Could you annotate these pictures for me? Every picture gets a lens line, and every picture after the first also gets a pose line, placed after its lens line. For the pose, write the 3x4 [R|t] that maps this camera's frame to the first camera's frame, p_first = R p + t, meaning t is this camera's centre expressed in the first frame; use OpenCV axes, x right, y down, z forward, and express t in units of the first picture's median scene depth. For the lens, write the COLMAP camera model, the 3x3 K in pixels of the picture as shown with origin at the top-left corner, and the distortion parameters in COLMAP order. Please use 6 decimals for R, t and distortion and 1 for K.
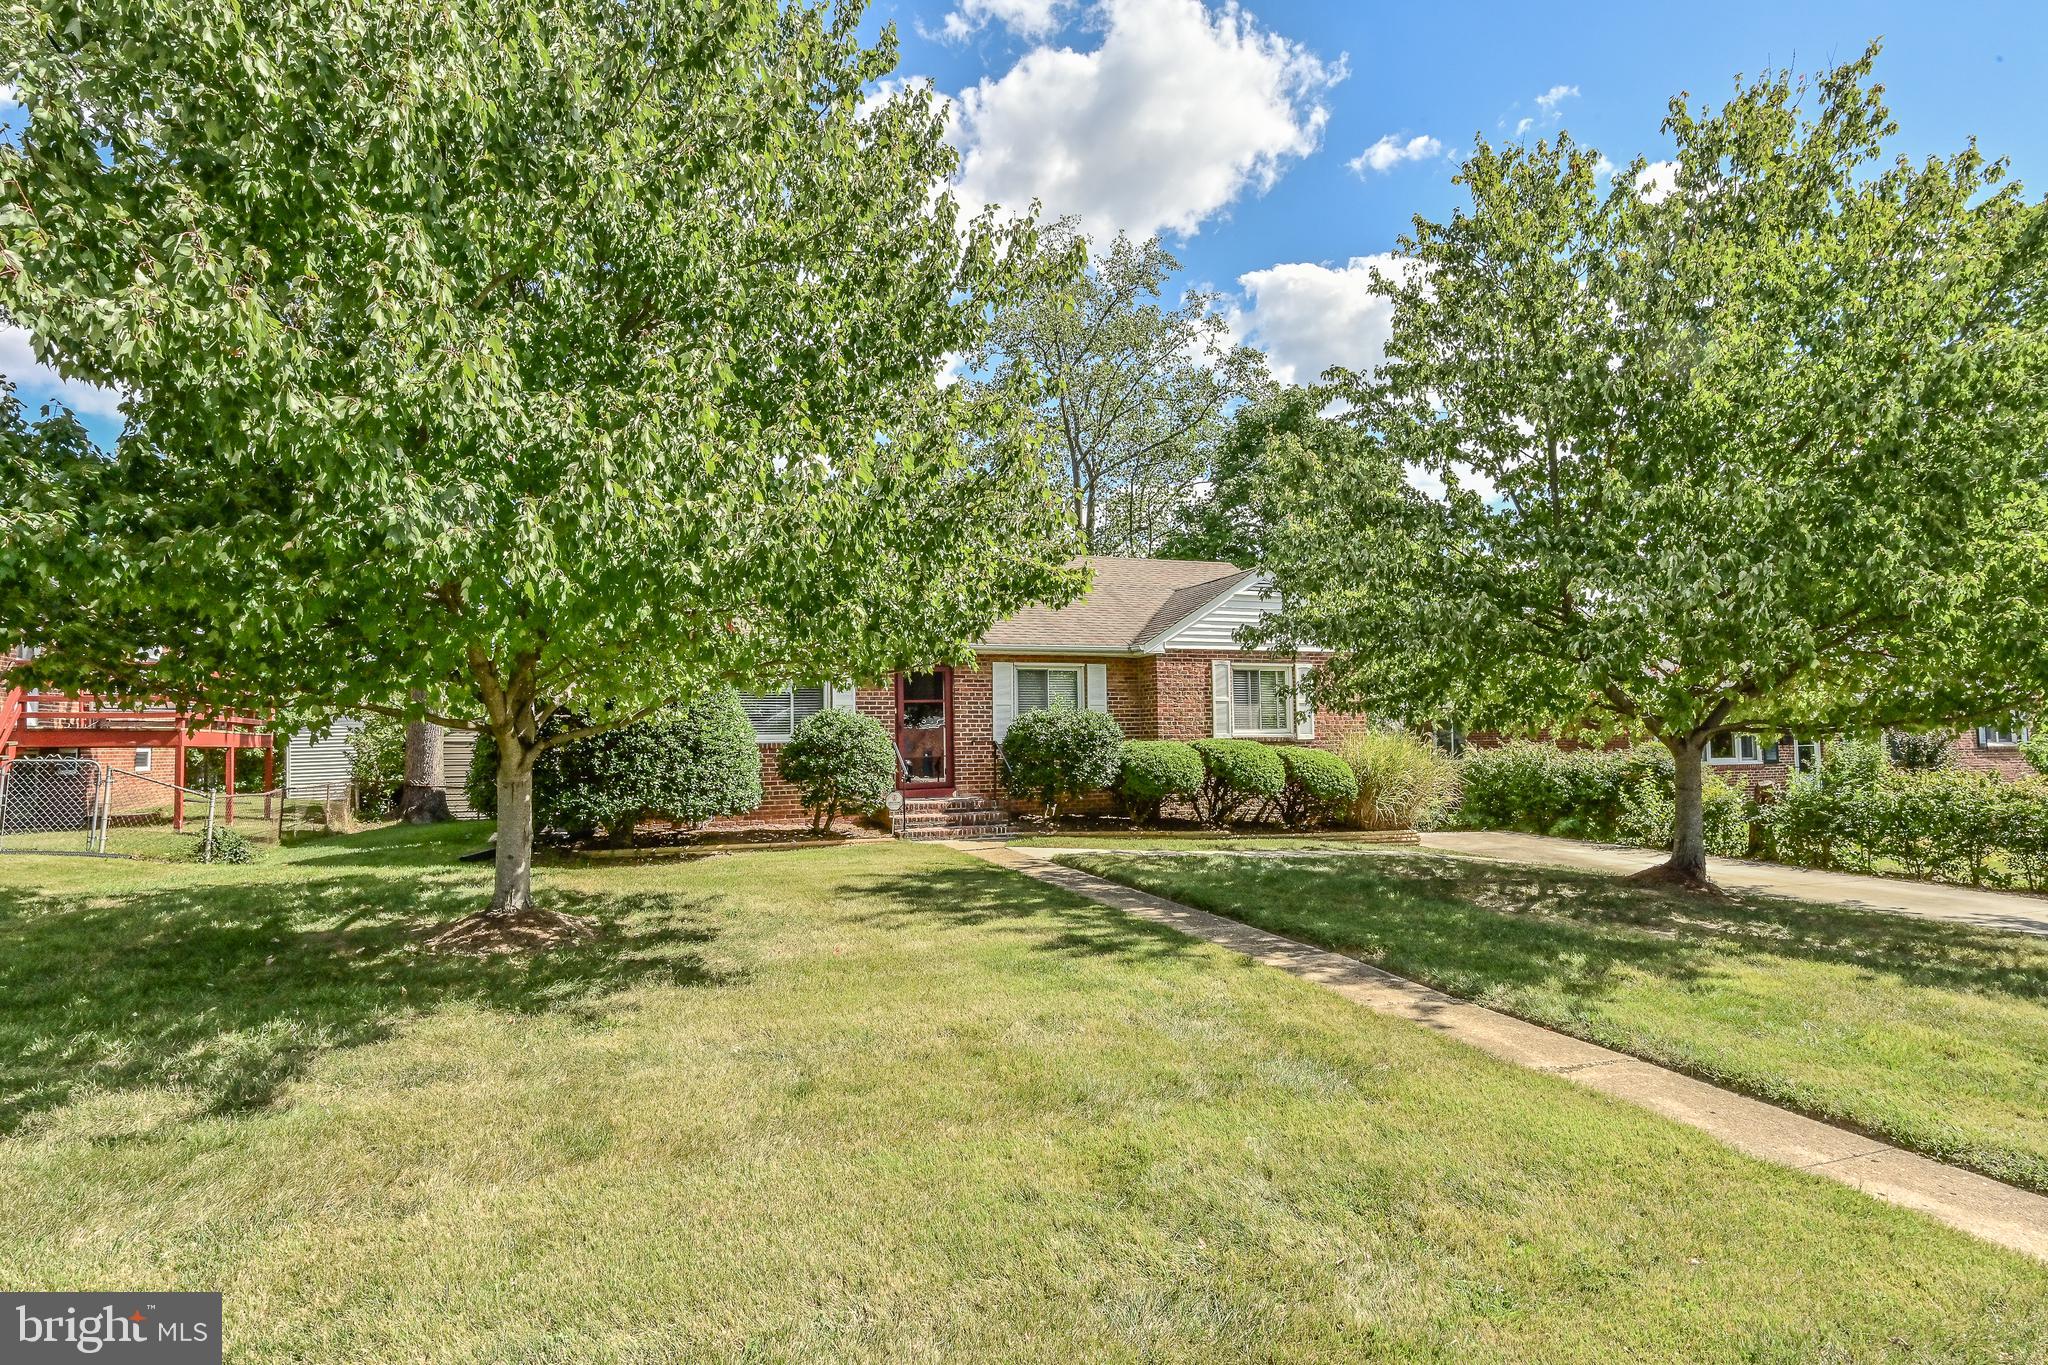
lens RADIAL K [[1062.3, 0, 1023.3], [0, 1062.3, 685.6], [0, 0, 1]] dist [0.001030, 0.000014]
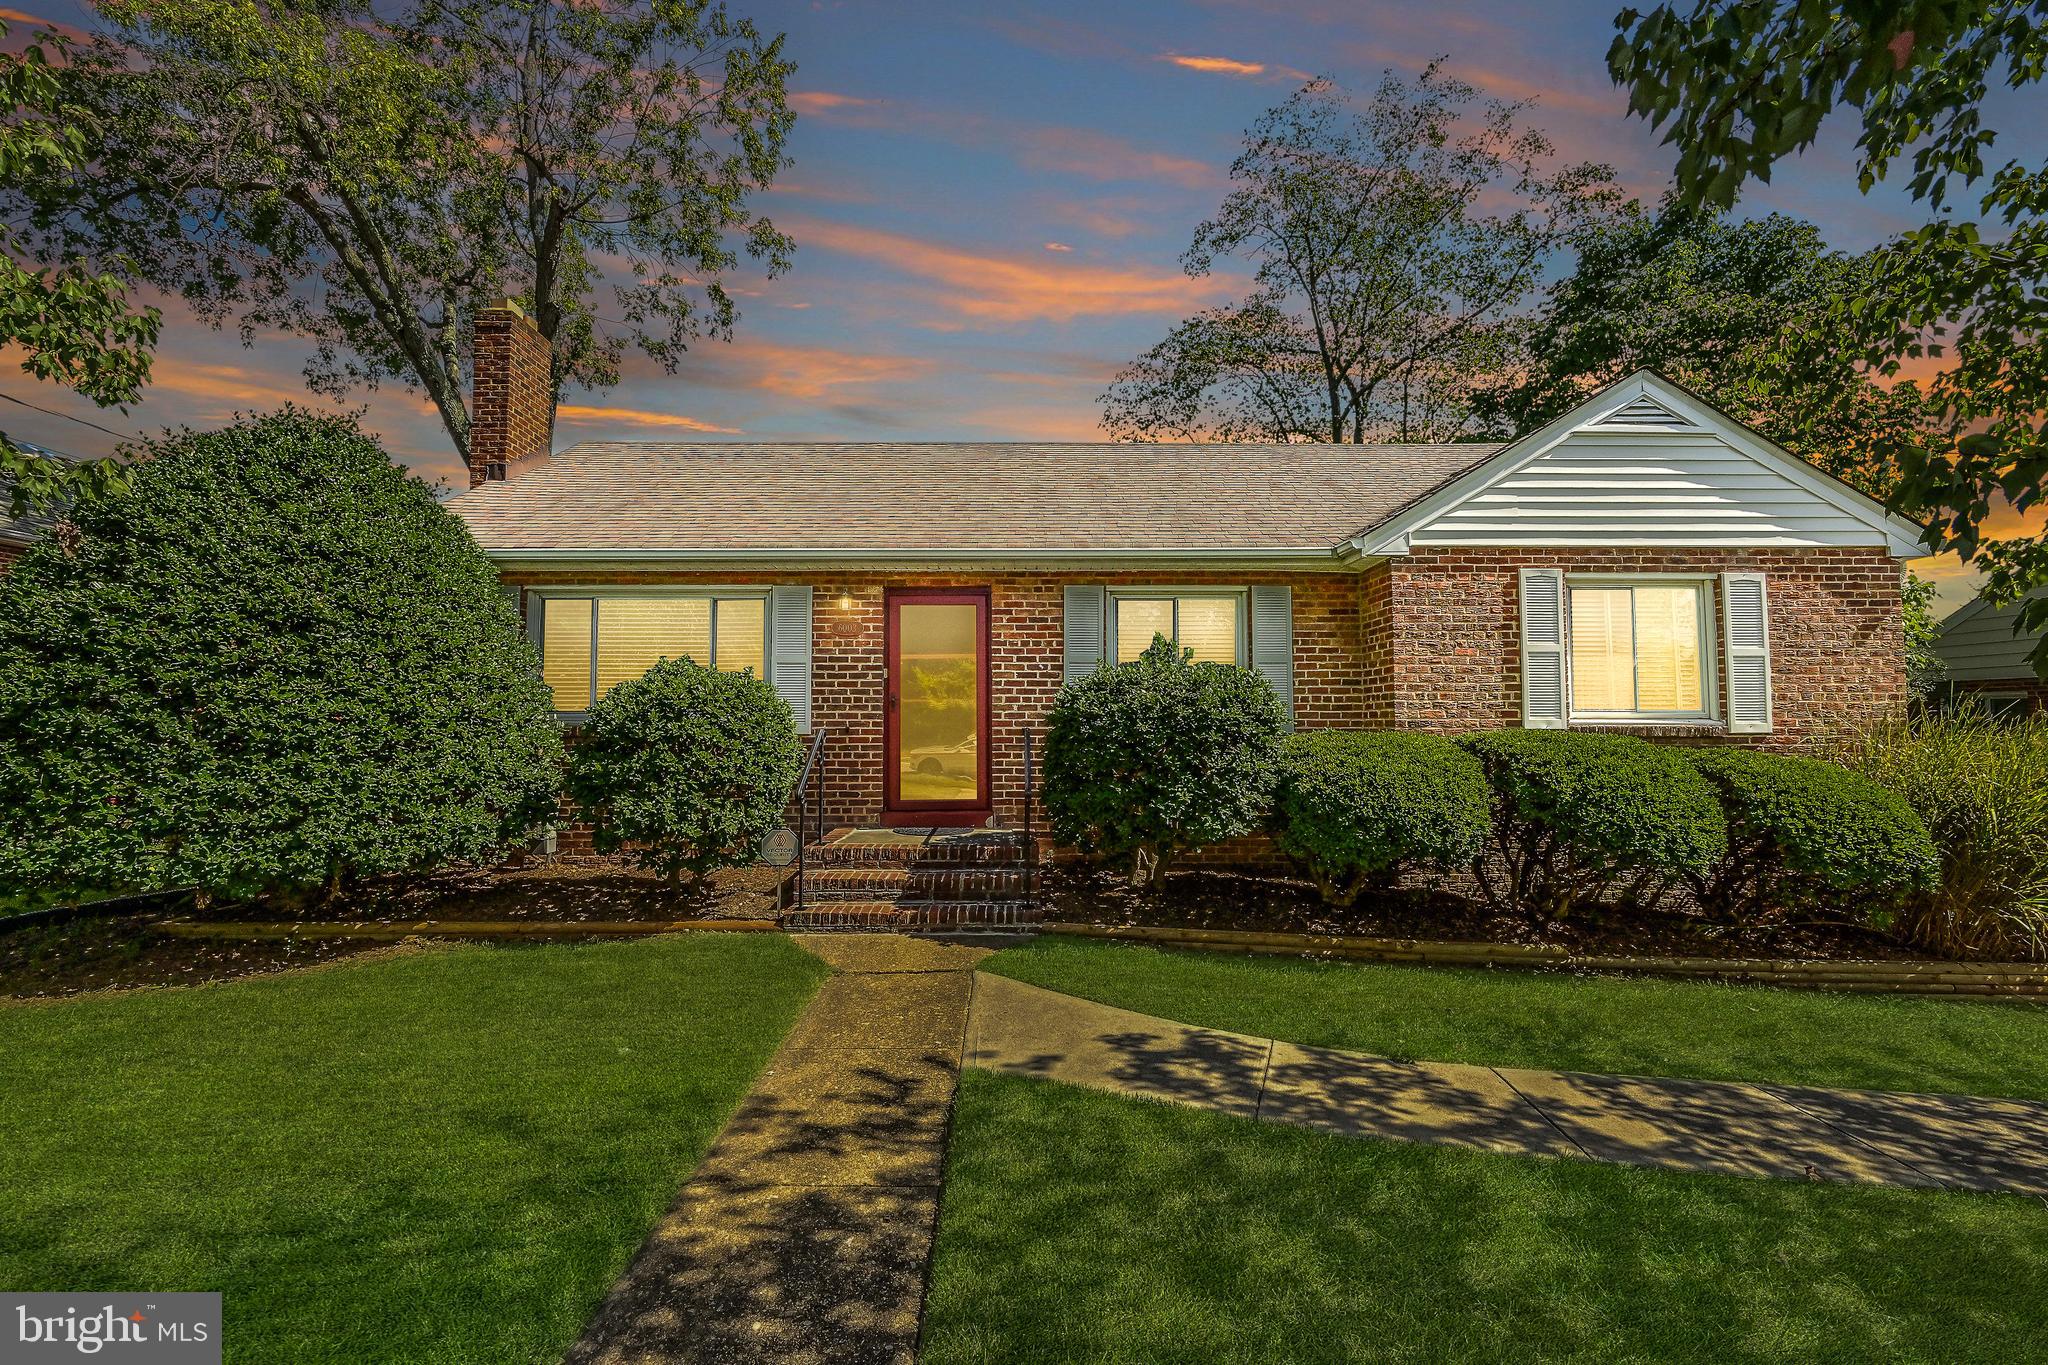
lens RADIAL K [[828.0, 0, 1024.2], [0, 828.0, 686.9], [0, 0, 1]] dist [-0.002995, -0.000110]
pose [[0.929240, -0.004861, -0.369444, 0.109110], [0.008027, 0.999943, 0.007032, 0.026761], [0.369389, -0.009500, 0.929226, 0.577817]]
